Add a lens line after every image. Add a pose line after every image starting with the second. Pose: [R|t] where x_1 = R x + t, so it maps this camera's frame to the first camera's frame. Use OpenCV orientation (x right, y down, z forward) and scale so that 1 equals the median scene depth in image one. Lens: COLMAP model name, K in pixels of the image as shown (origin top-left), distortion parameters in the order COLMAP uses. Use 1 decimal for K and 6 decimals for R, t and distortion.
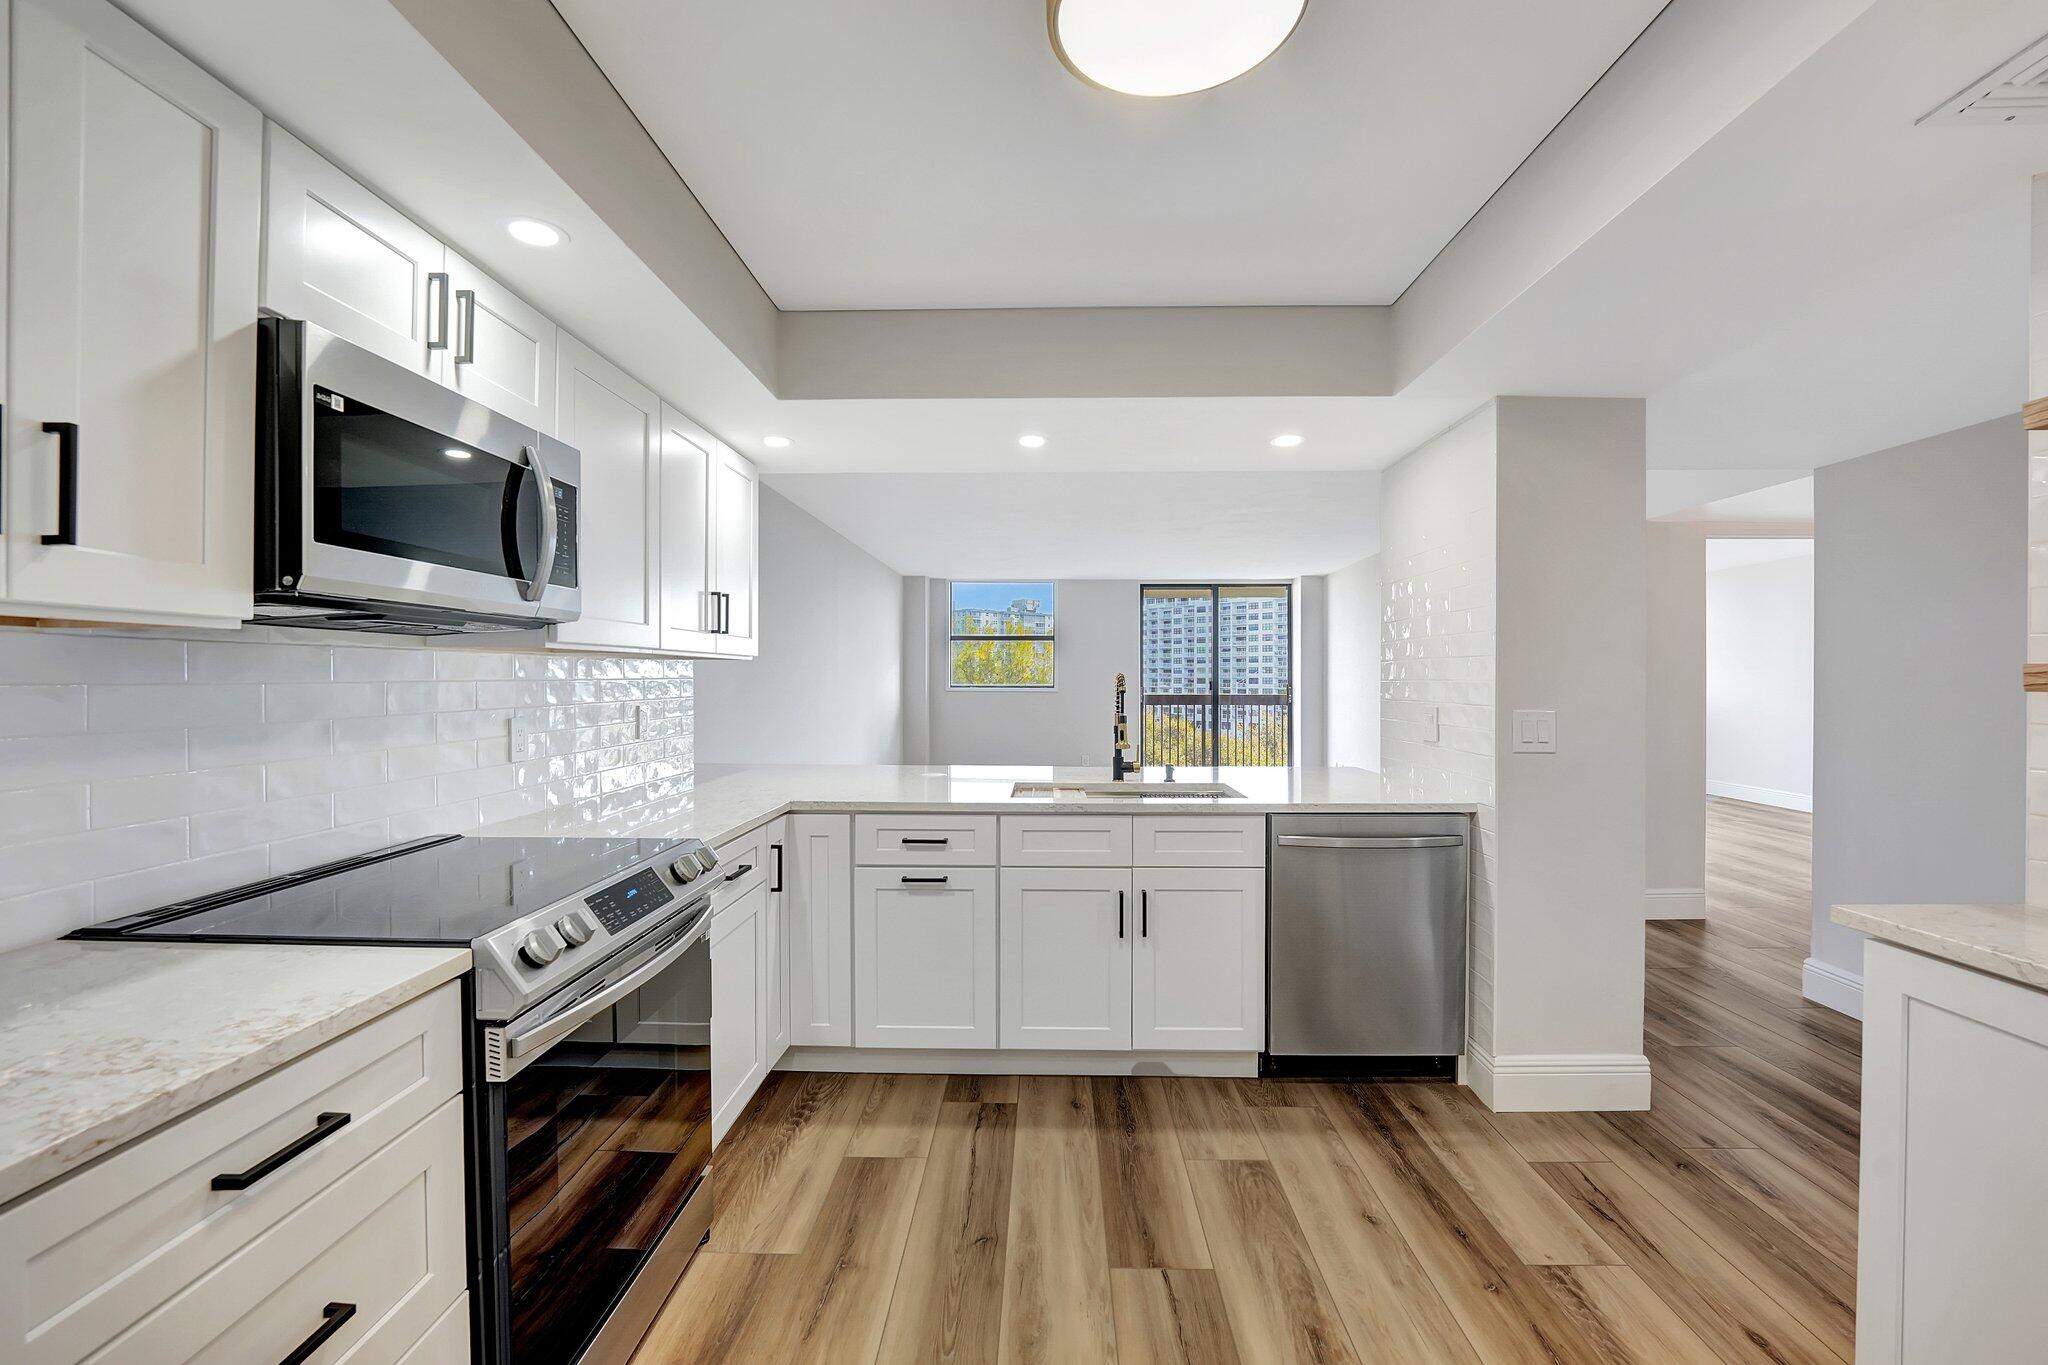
lens RADIAL K [[876.3, 0, 1033.9], [0, 876.3, 686.0], [0, 0, 1]] dist [-0.029165, 0.002526]
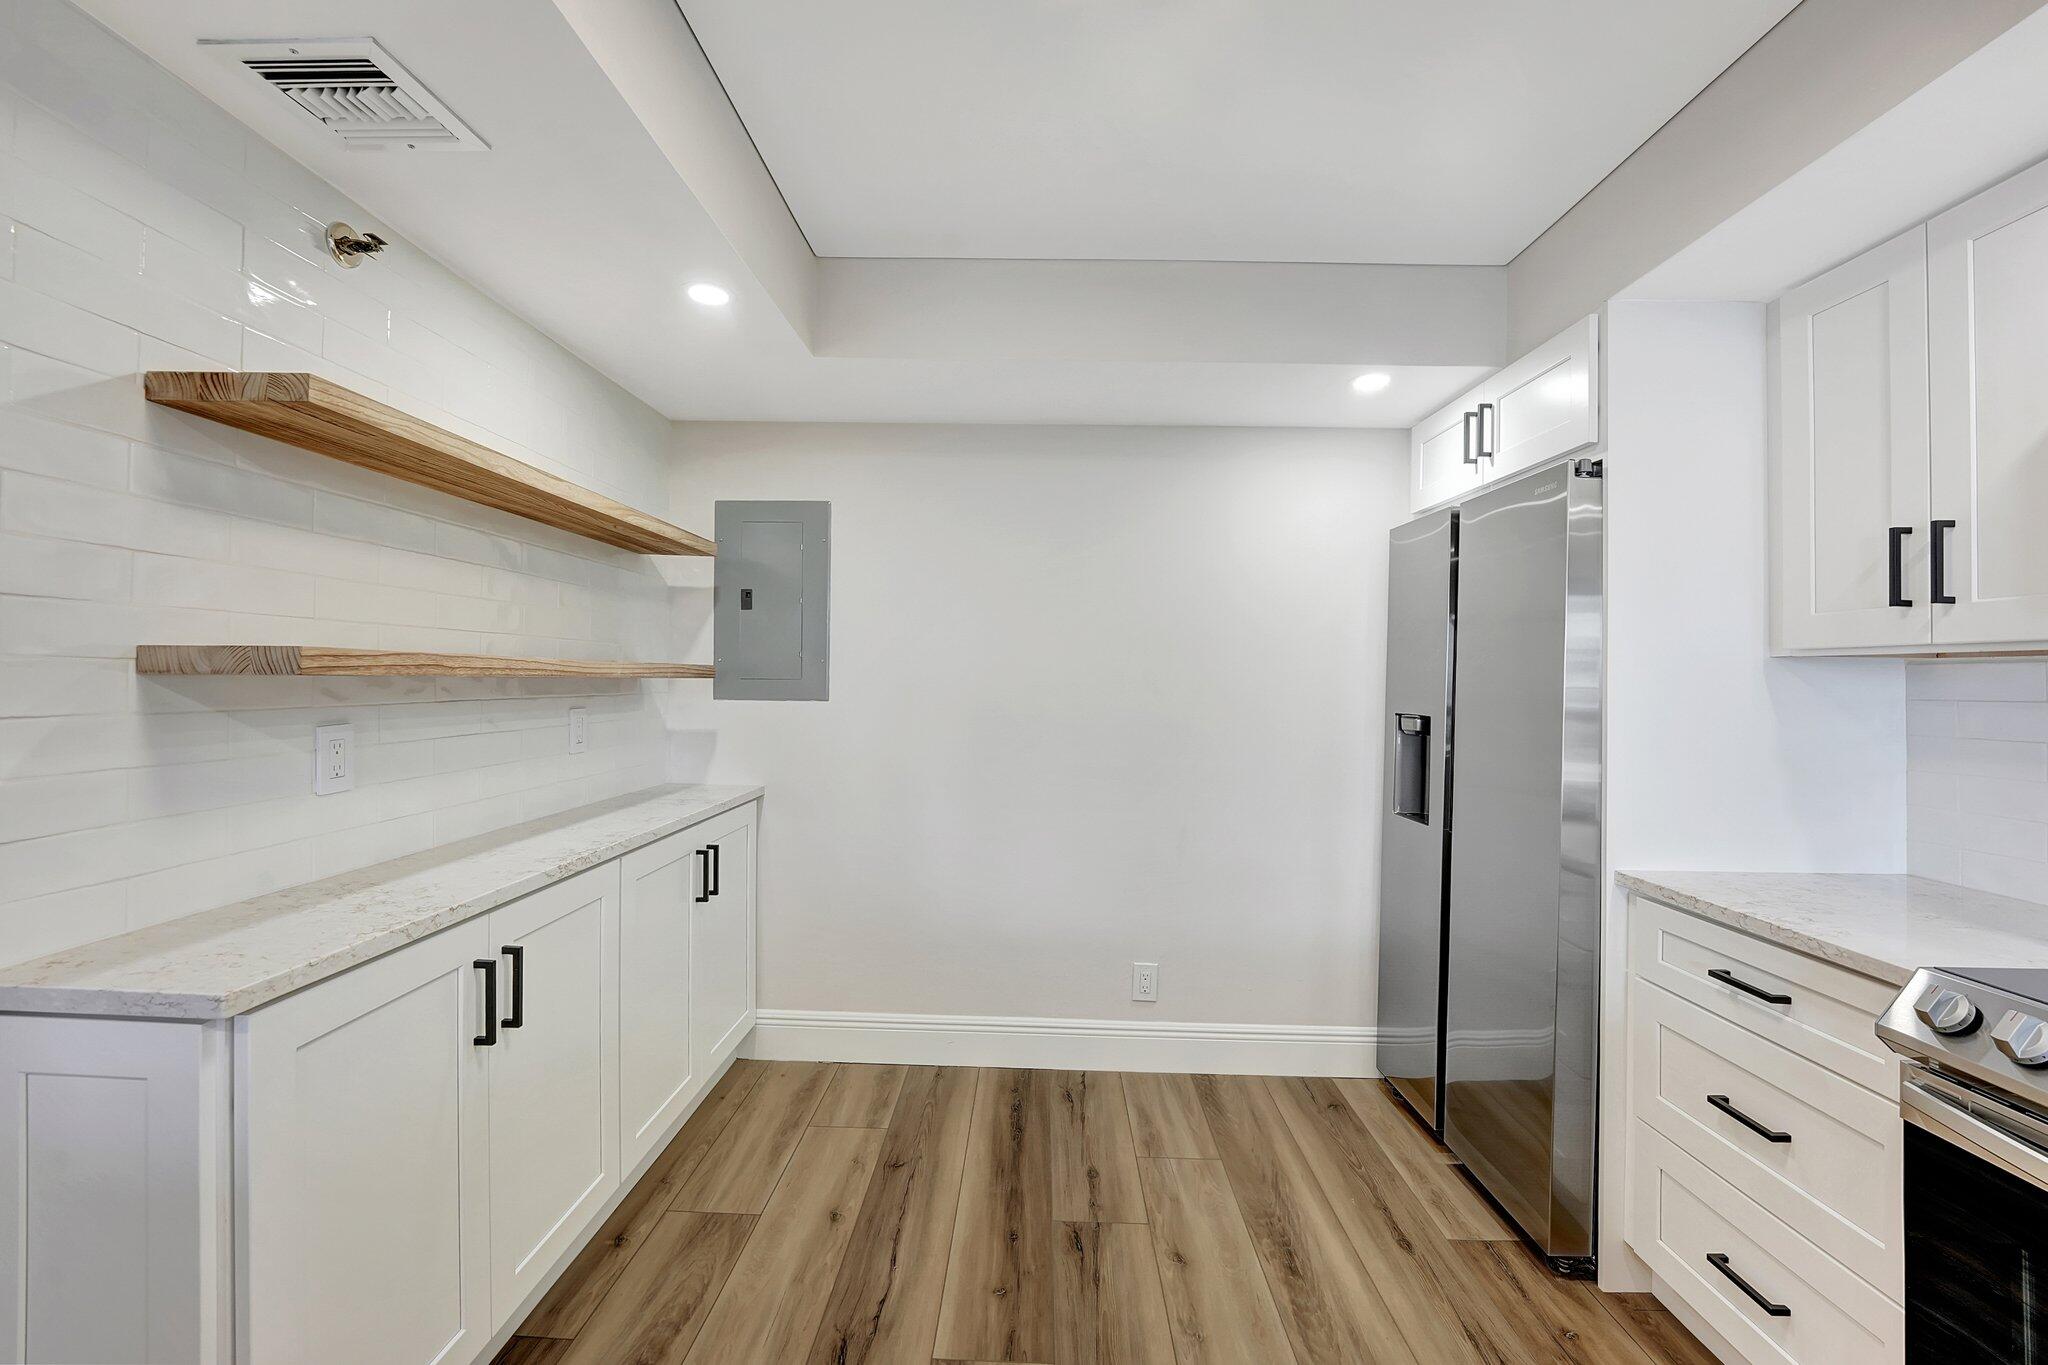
lens RADIAL K [[842.2, 0, 1018.1], [0, 842.2, 671.9], [0, 0, 1]] dist [-0.035817, 0.002777]
pose [[-0.999824, -0.009826, 0.015976, 0.185579], [-0.009810, 0.999951, 0.001094, -0.012749], [-0.015986, 0.000937, -0.999872, 1.009953]]
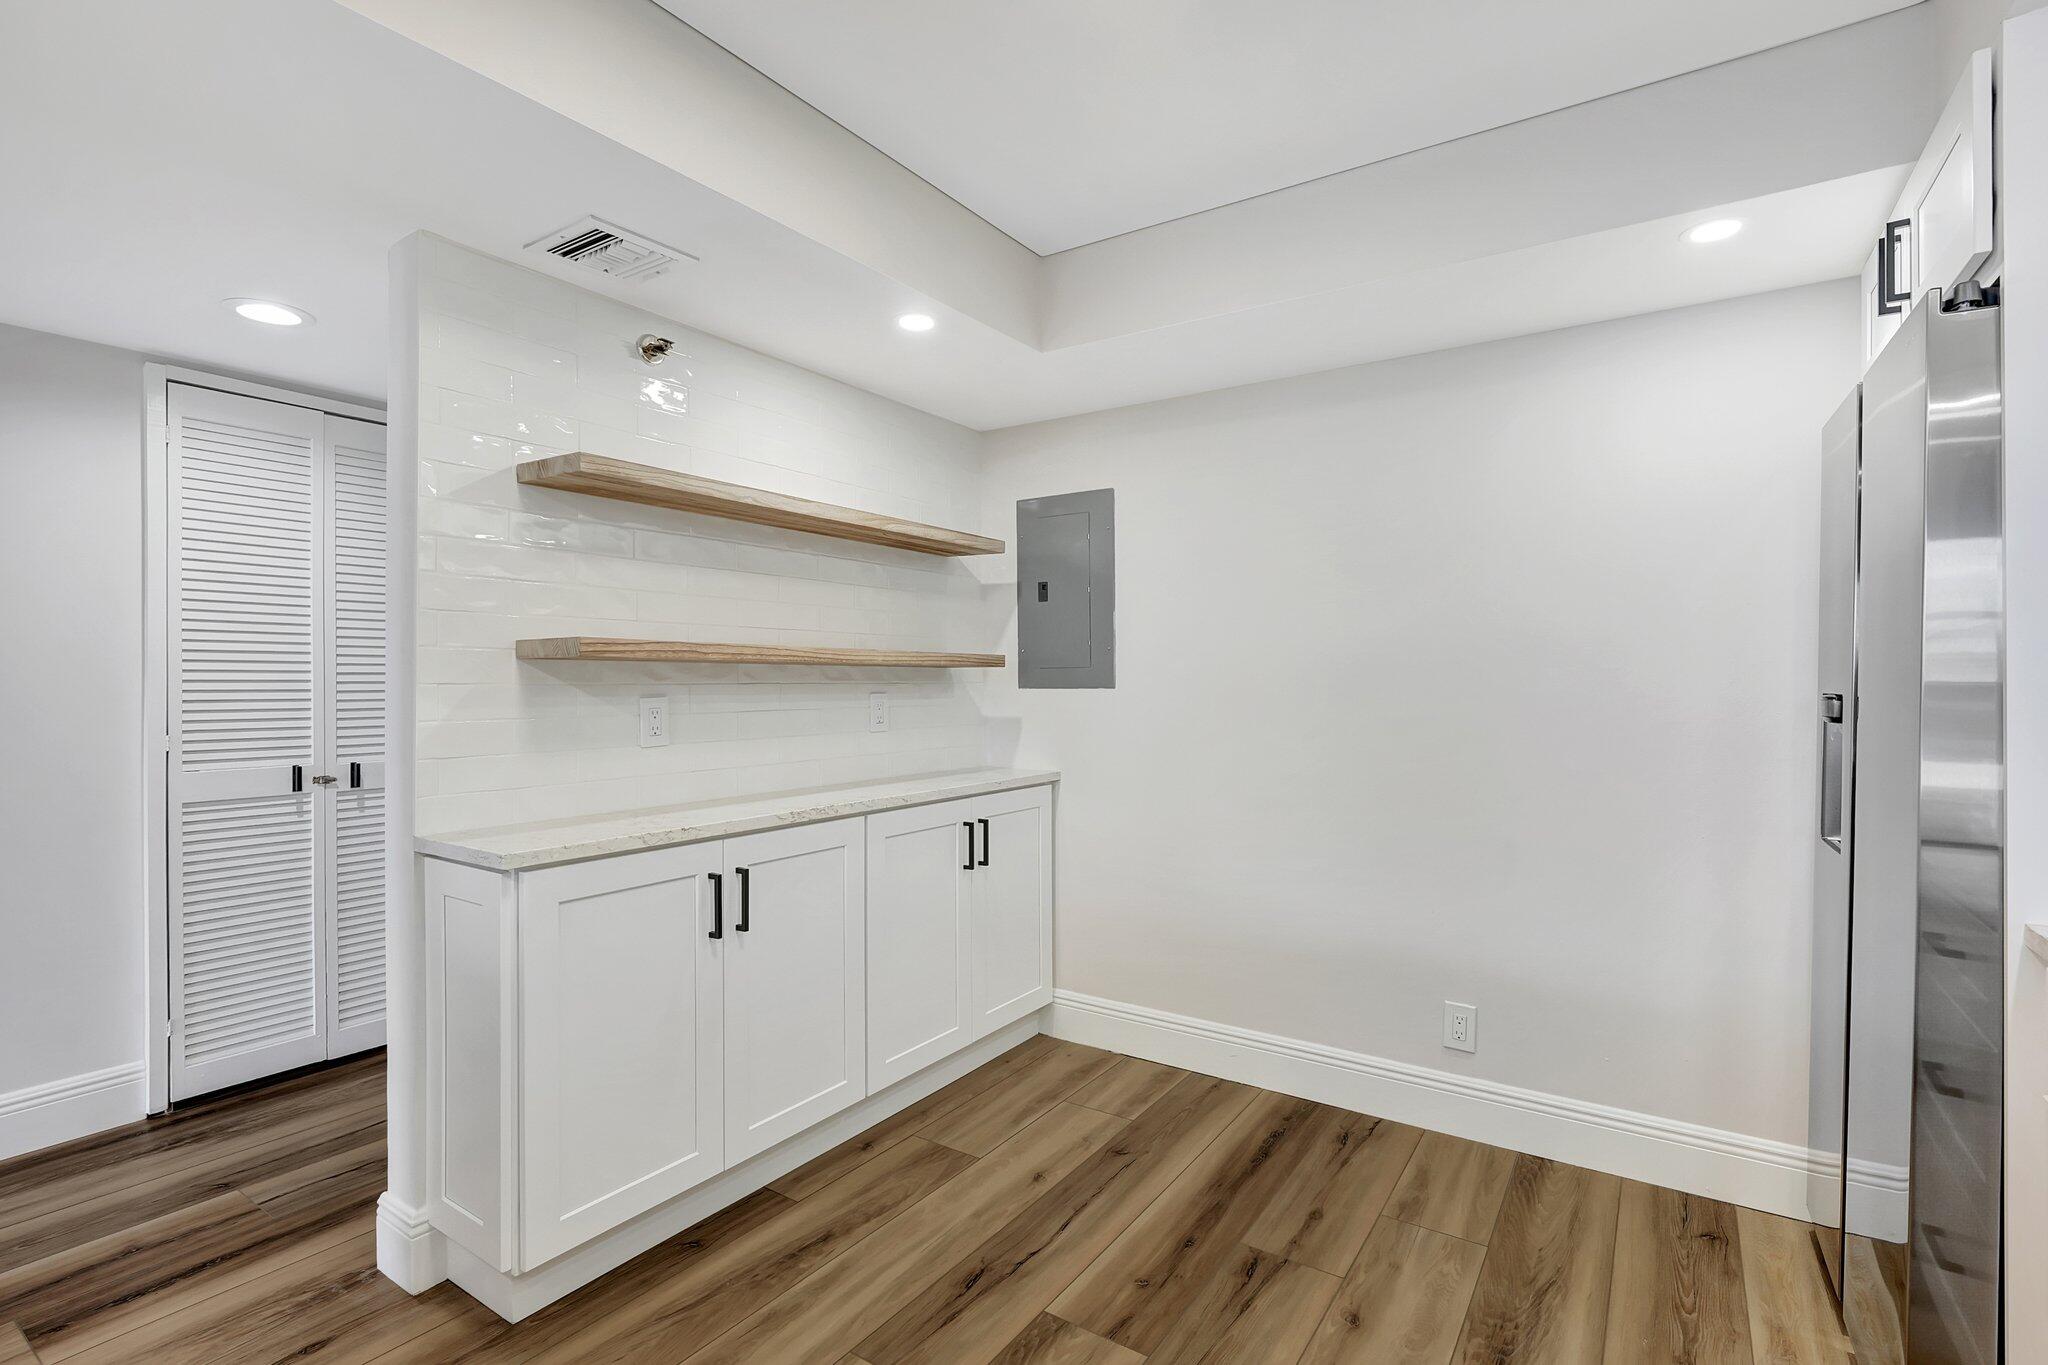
lens RADIAL K [[937.6, 0, 1021.5], [0, 937.6, 674.0], [0, 0, 1]] dist [-0.031340, 0.005231]
pose [[-0.834925, 0.010584, 0.550262, -0.159675], [0.010022, 0.999942, -0.004027, 0.017260], [-0.550273, 0.002152, -0.834982, 0.998682]]
